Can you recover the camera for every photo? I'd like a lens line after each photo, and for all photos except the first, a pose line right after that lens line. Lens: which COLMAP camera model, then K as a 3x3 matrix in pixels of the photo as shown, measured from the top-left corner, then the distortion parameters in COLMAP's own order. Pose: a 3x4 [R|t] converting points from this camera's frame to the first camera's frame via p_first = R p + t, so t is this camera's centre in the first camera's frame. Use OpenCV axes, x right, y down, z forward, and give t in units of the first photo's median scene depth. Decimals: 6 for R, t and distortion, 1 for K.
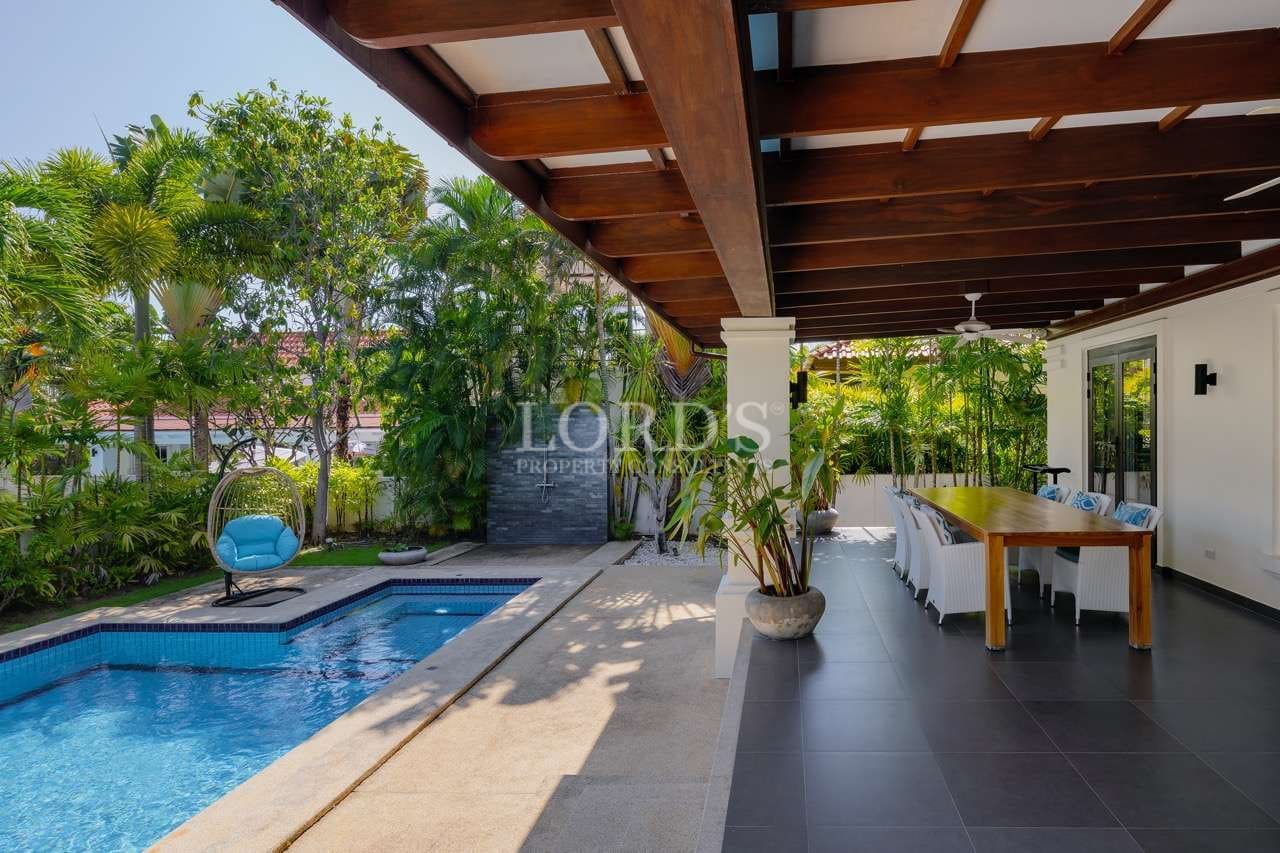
lens RADIAL K [[863.2, 0, 637.8], [0, 863.2, 422.4], [0, 0, 1]] dist [0.008595, 0.004490]
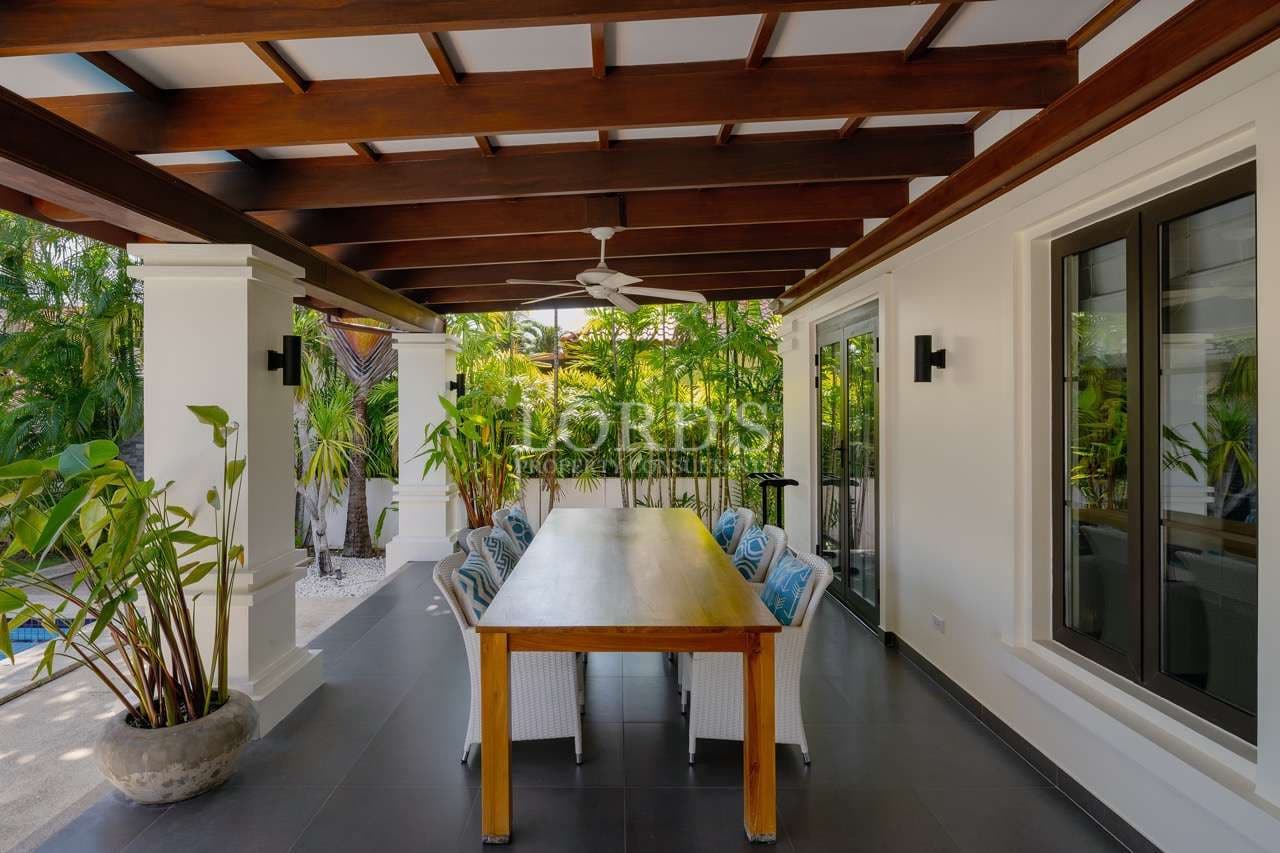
lens RADIAL K [[693.0, 0, 631.4], [0, 693.0, 401.4], [0, 0, 1]] dist [0.003294, -0.000033]
pose [[0.999747, 0.013002, 0.018360, 0.361045], [-0.012723, 0.999803, -0.015231, -0.005668], [-0.018554, 0.014993, 0.999715, 0.413548]]
